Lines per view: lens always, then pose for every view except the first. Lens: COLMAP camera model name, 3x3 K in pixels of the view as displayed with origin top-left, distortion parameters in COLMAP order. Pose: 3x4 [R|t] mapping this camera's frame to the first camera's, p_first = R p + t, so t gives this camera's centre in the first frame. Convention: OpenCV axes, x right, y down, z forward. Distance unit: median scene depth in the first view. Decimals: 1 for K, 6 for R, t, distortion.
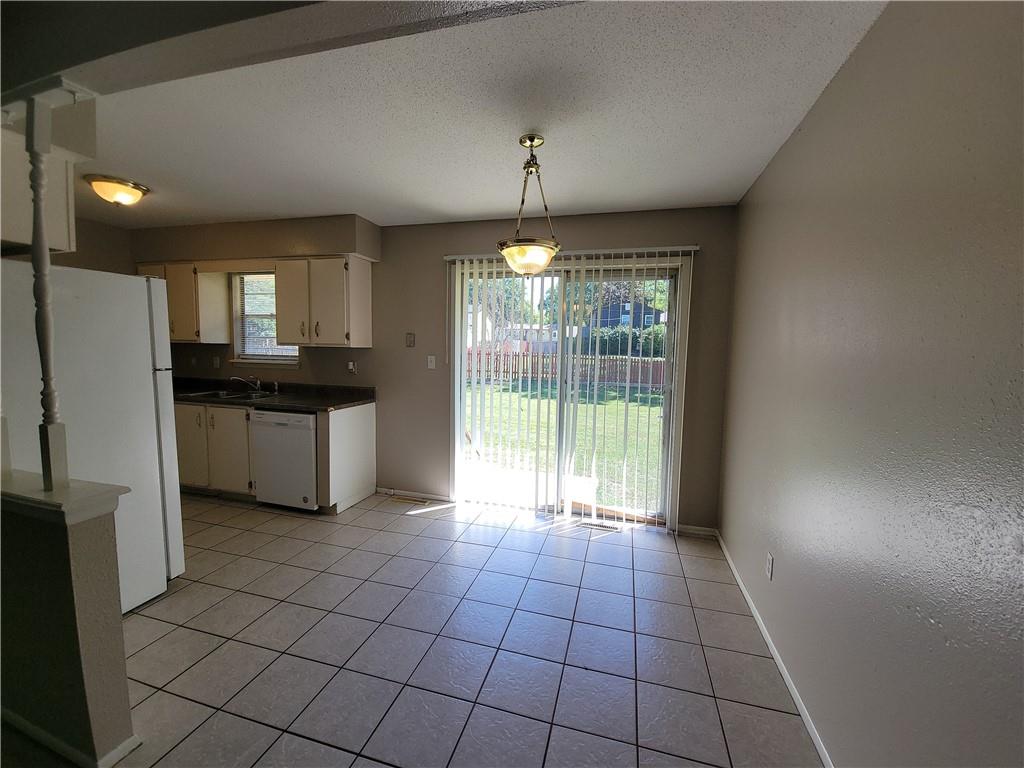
lens RADIAL K [[417.9, 0, 516.9], [0, 417.9, 381.1], [0, 0, 1]] dist [-0.001998, -0.001996]
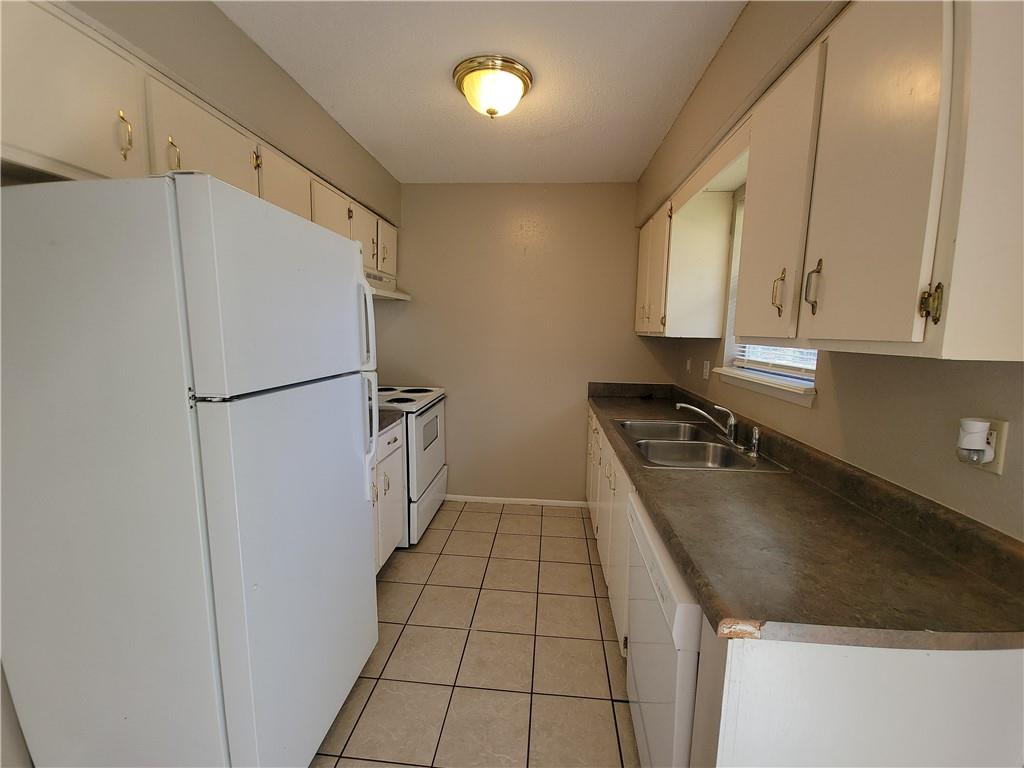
lens RADIAL K [[417.9, 0, 510.5], [0, 417.9, 383.0], [0, 0, 1]] dist [-0.001998, -0.001996]
pose [[0.194909, 0.110953, -0.974525, -0.246764], [-0.090669, 0.991365, 0.094736, -0.070199], [0.976622, 0.069894, 0.203286, 0.764483]]
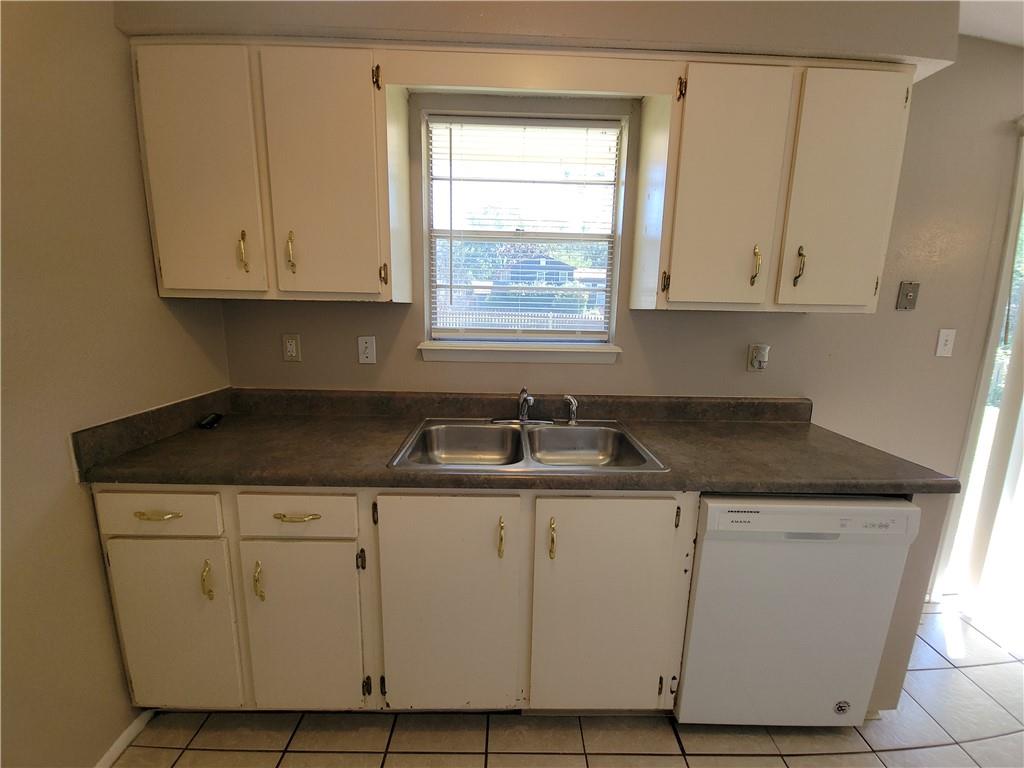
lens RADIAL K [[417.9, 0, 512.0], [0, 417.9, 383.5], [0, 0, 1]] dist [-0.001998, -0.001996]
pose [[0.957776, -0.053976, 0.282404, -0.856685], [0.023299, 0.993560, 0.110882, -0.066618], [-0.286571, -0.099620, 0.952866, 0.712004]]
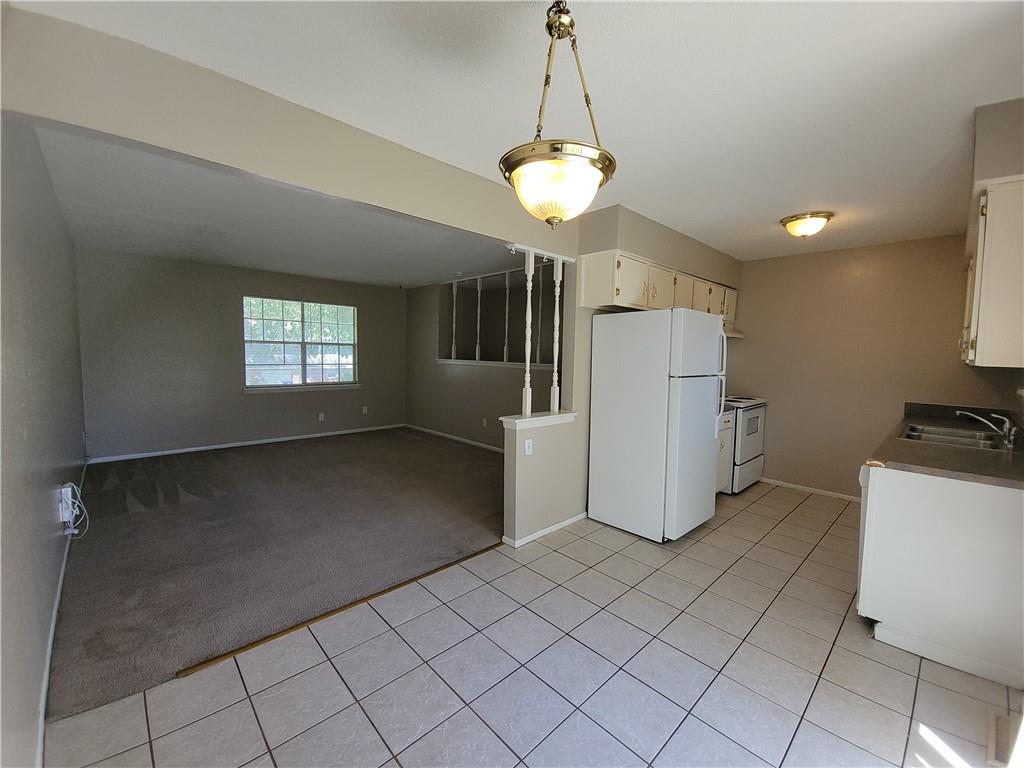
lens RADIAL K [[417.9, 0, 514.3], [0, 417.9, 382.7], [0, 0, 1]] dist [-0.001998, -0.001996]
pose [[-0.497318, 0.033021, -0.866940, 0.330151], [-0.100968, 0.990282, 0.095640, -0.052938], [0.861673, 0.135096, -0.489151, 0.765095]]
